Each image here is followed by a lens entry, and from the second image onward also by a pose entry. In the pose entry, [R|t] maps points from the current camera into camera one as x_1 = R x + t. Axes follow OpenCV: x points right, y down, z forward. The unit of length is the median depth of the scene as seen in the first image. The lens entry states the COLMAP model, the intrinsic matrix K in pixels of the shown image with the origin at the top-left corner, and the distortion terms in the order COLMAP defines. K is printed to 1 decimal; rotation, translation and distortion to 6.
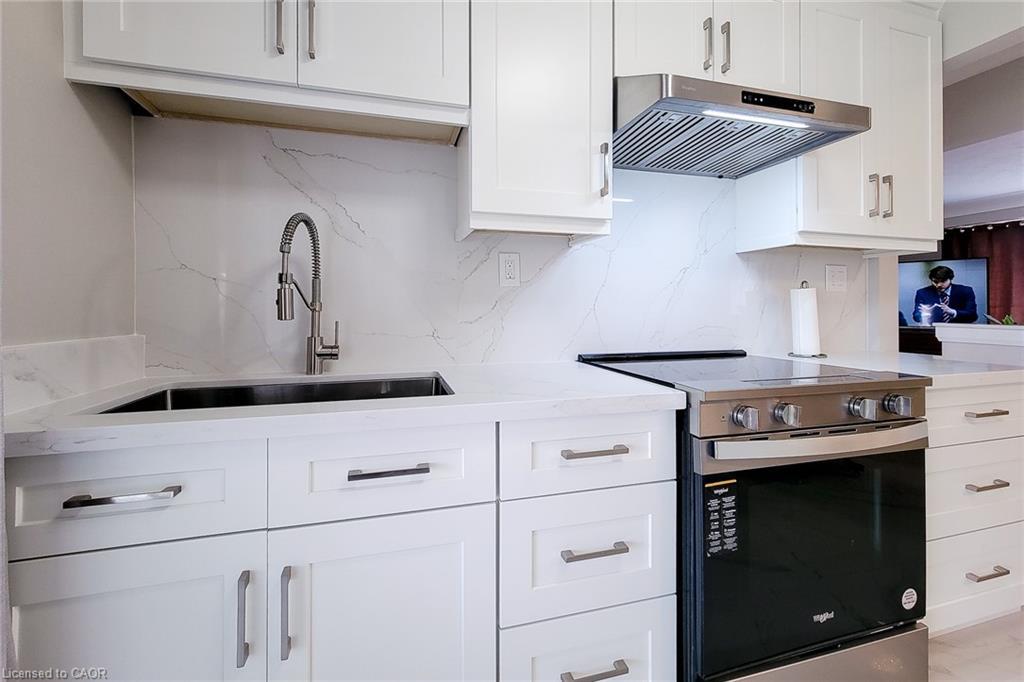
lens RADIAL K [[423.5, 0, 527.0], [0, 423.5, 305.0], [0, 0, 1]] dist [0.003051, 0.001492]
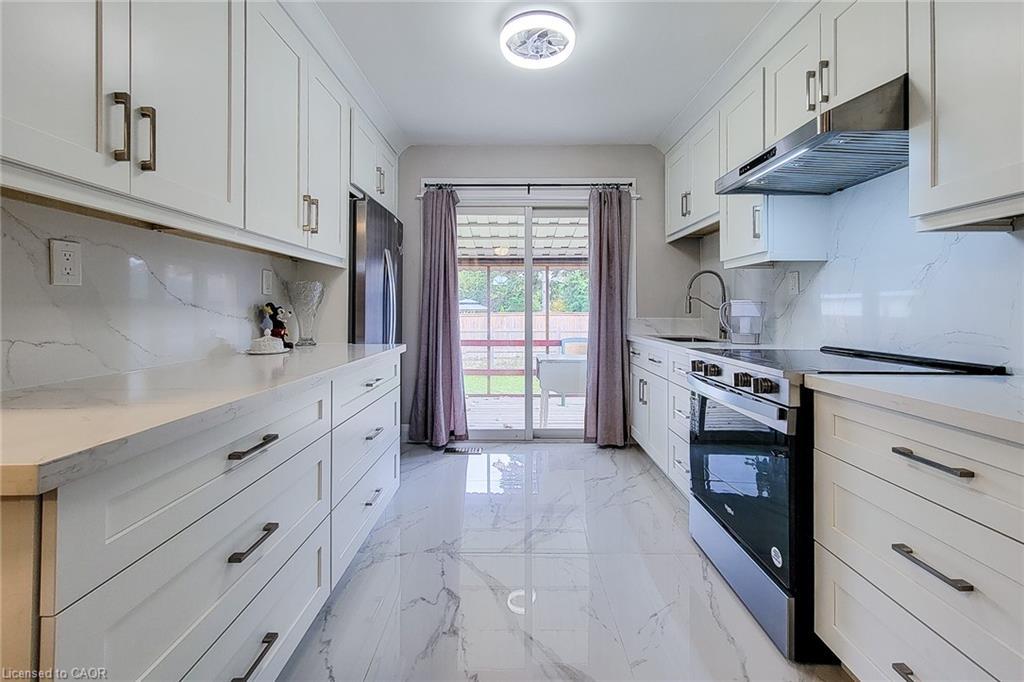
lens RADIAL K [[423.5, 0, 516.0], [0, 423.5, 302.4], [0, 0, 1]] dist [0.003051, 0.001492]
pose [[-0.261468, -0.015327, -0.965090, 2.163184], [0.002086, 0.999863, -0.016445, 0.007871], [0.965210, -0.006313, -0.261400, 0.600319]]
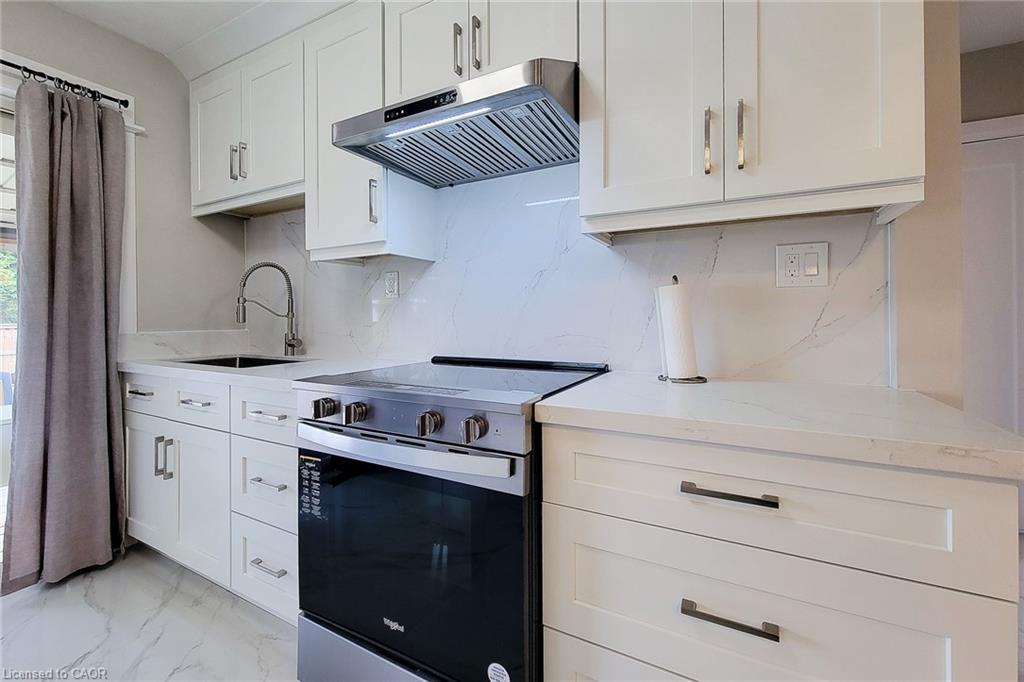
lens RADIAL K [[423.5, 0, 494.9], [0, 423.5, 314.1], [0, 0, 1]] dist [0.003051, 0.001492]
pose [[0.717722, -0.007486, -0.696290, 1.414445], [0.009344, 0.999956, -0.001118, 0.009036], [0.696267, -0.005704, 0.717760, 0.413846]]
